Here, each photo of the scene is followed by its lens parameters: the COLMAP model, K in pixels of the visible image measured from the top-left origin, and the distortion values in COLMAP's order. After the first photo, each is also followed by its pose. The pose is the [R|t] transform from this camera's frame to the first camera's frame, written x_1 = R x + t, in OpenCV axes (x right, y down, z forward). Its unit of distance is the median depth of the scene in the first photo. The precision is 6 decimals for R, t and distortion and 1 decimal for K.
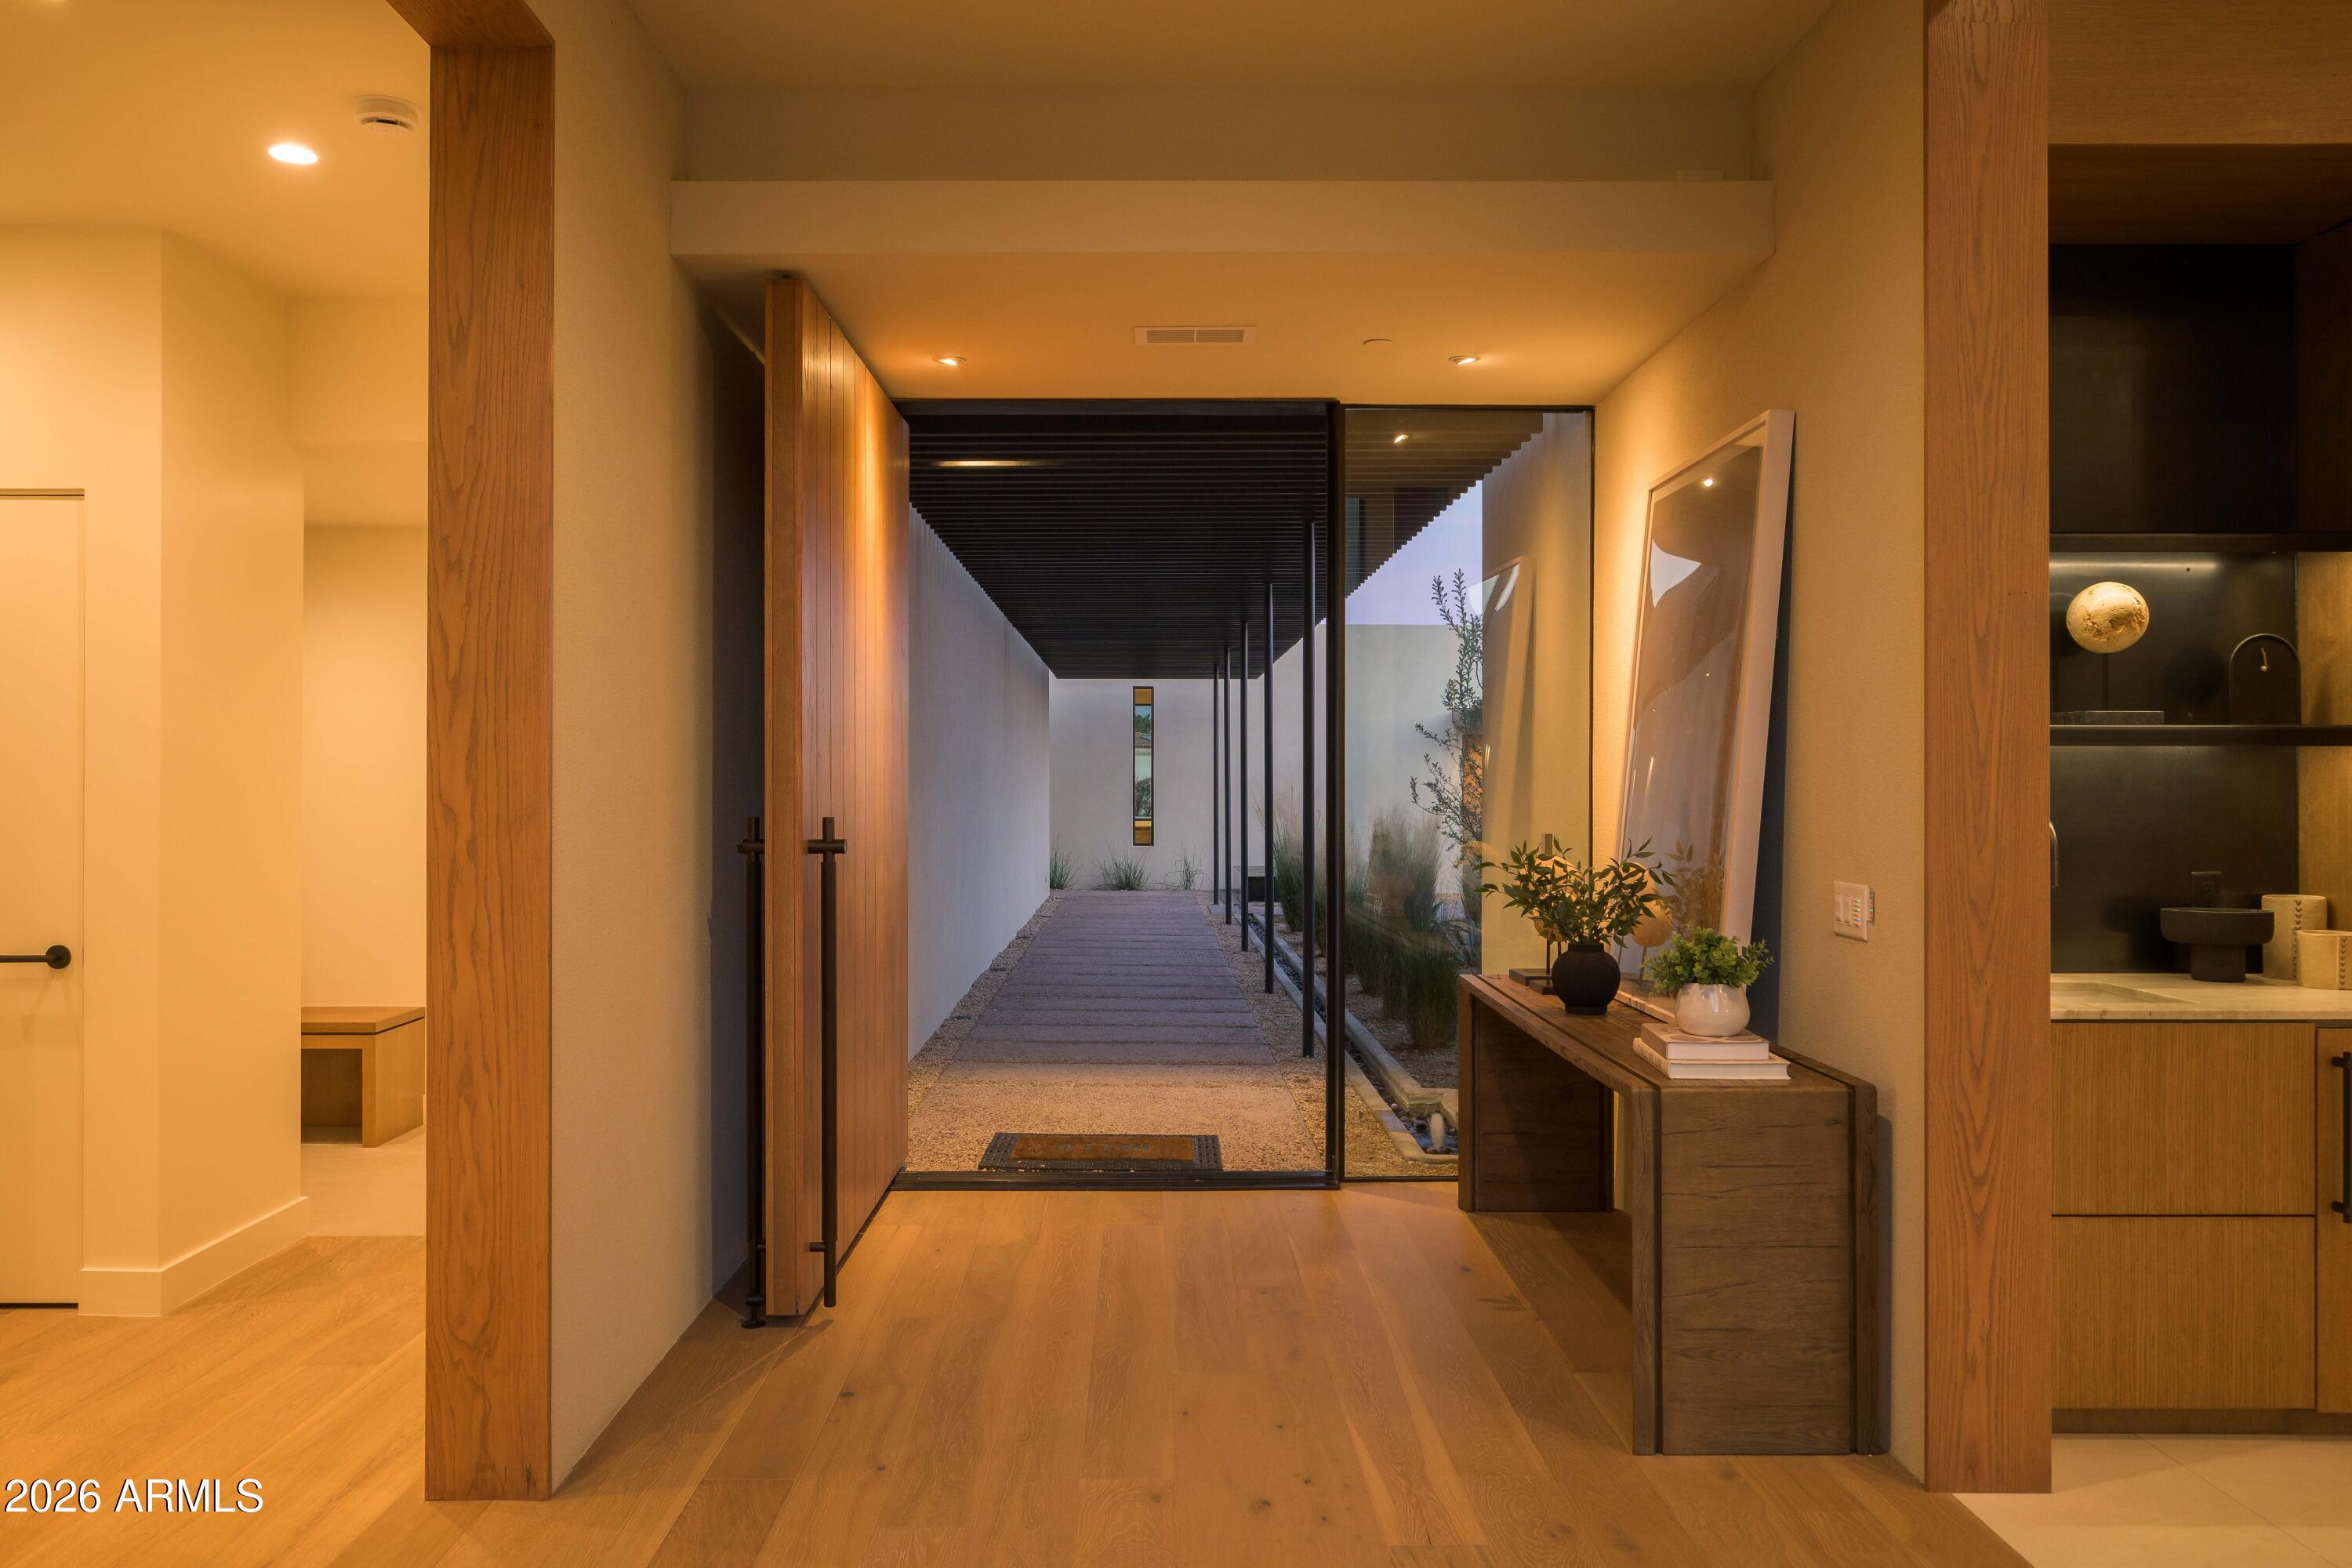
lens RADIAL K [[1725.8, 0, 1172.3], [0, 1725.8, 782.6], [0, 0, 1]] dist [0.055377, 0.001324]
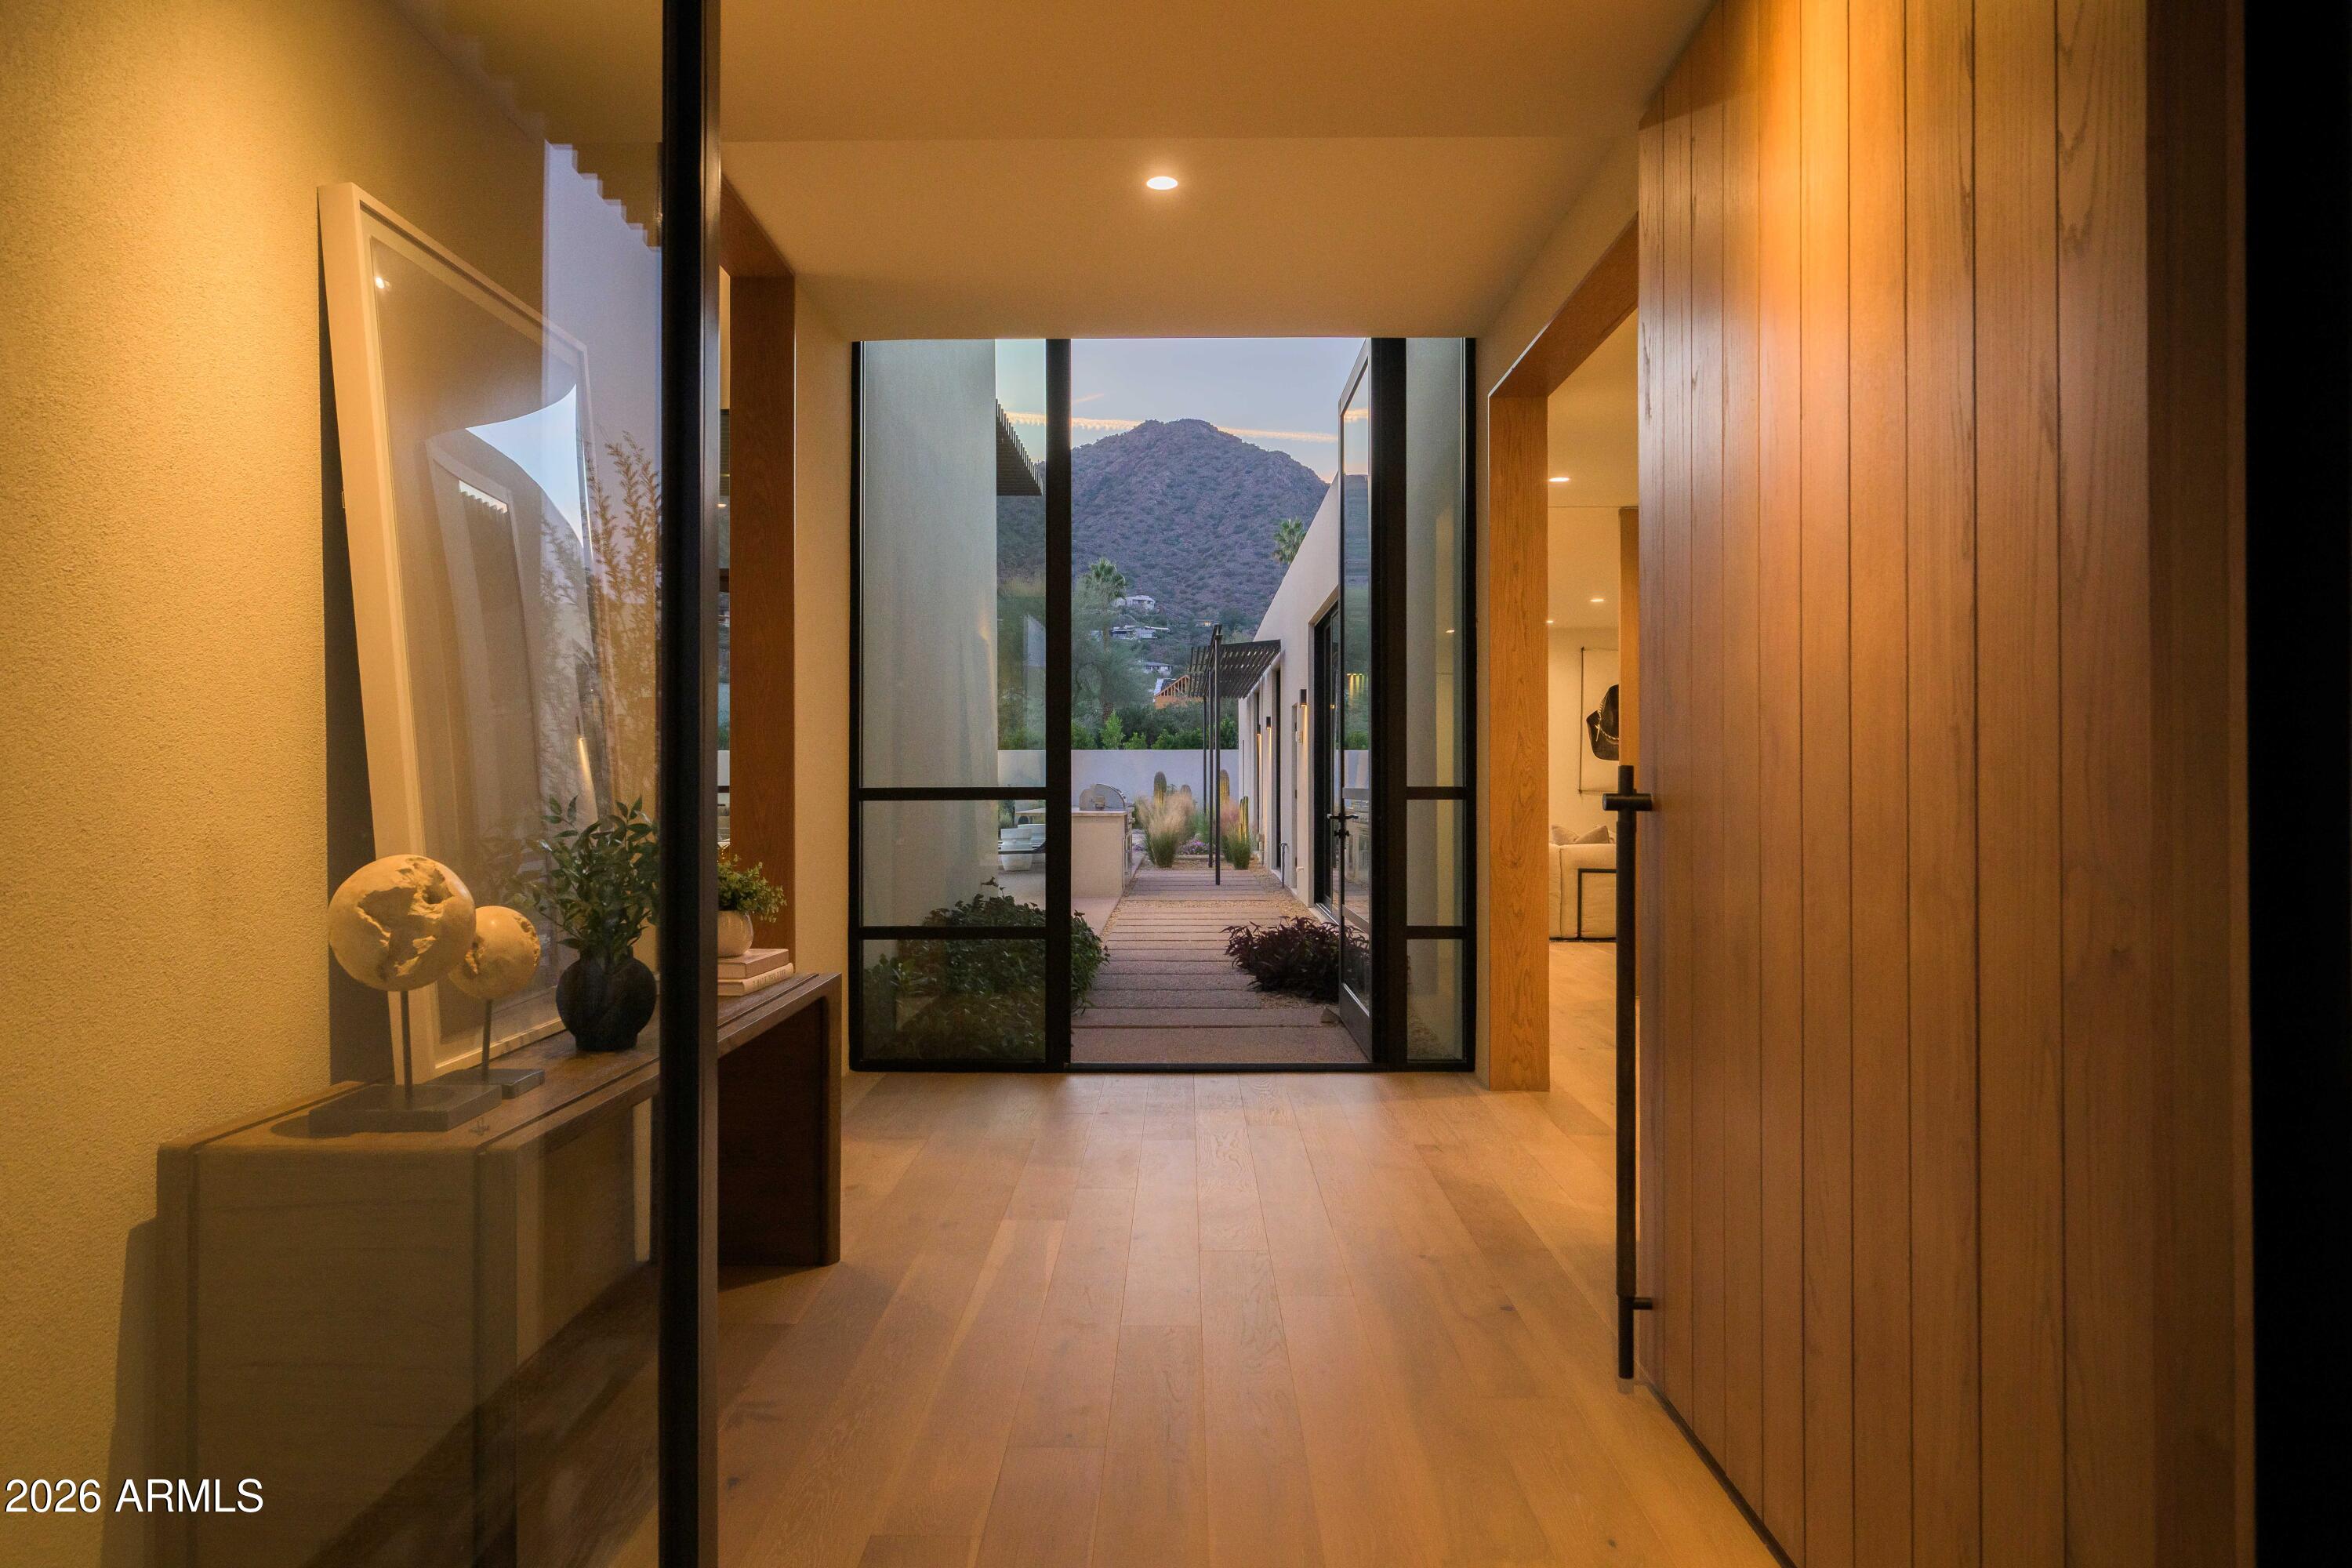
lens RADIAL K [[1556.1, 0, 1174.5], [0, 1556.1, 780.5], [0, 0, 1]] dist [0.002920, -0.001260]
pose [[-0.999702, -0.000995, 0.024408, -0.007886], [-0.001016, 0.999999, -0.000839, 0.034281], [-0.024408, -0.000864, -0.999702, 2.085197]]
